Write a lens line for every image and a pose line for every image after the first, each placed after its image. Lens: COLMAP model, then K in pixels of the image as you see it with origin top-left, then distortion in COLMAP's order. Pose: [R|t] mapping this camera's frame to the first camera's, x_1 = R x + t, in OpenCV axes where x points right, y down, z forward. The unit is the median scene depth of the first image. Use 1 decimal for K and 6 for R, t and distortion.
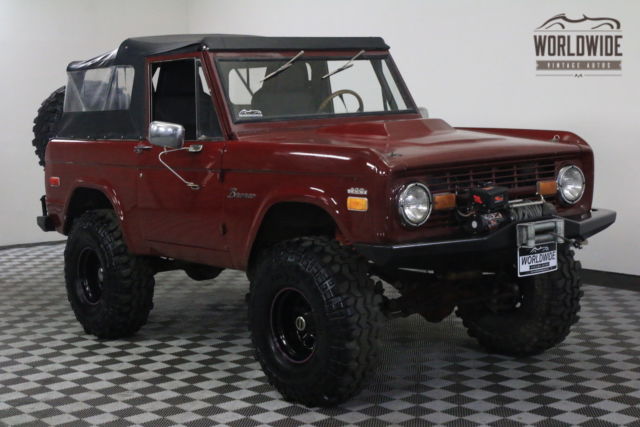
lens RADIAL K [[1133.3, 0, 320.0], [0, 1133.3, 213.5], [0, 0, 1]] dist [-0.001916, 0.003612]
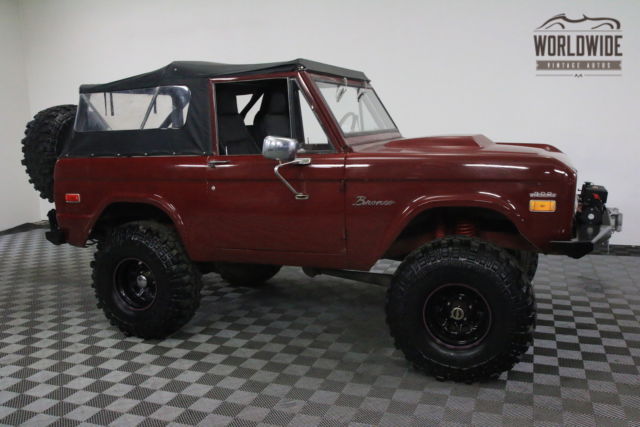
lens RADIAL K [[584.1, 0, 320.0], [0, 584.1, 213.5], [0, 0, 1]] dist [-0.071371, 0.015378]
pose [[0.864356, -0.067850, 0.498282, -0.352570], [0.051590, 0.997592, 0.046348, -0.030896], [-0.500227, -0.014355, 0.865775, 0.483222]]
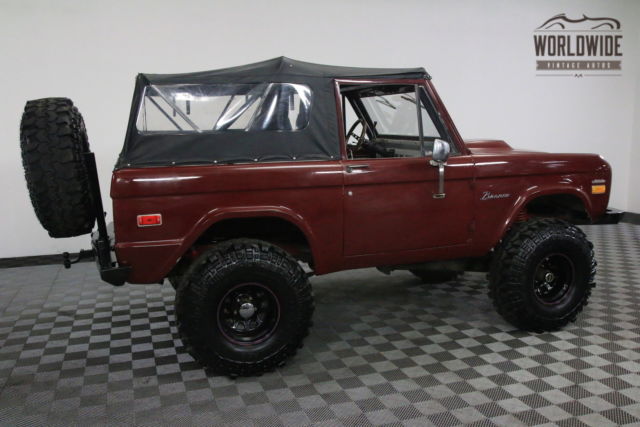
lens RADIAL K [[584.1, 0, 320.0], [0, 584.1, 213.5], [0, 0, 1]] dist [-0.071371, 0.015378]
pose [[0.339538, -0.119718, 0.932943, -0.673225], [0.098251, 0.990955, 0.091404, -0.068369], [-0.935447, 0.060628, 0.348229, 0.857991]]
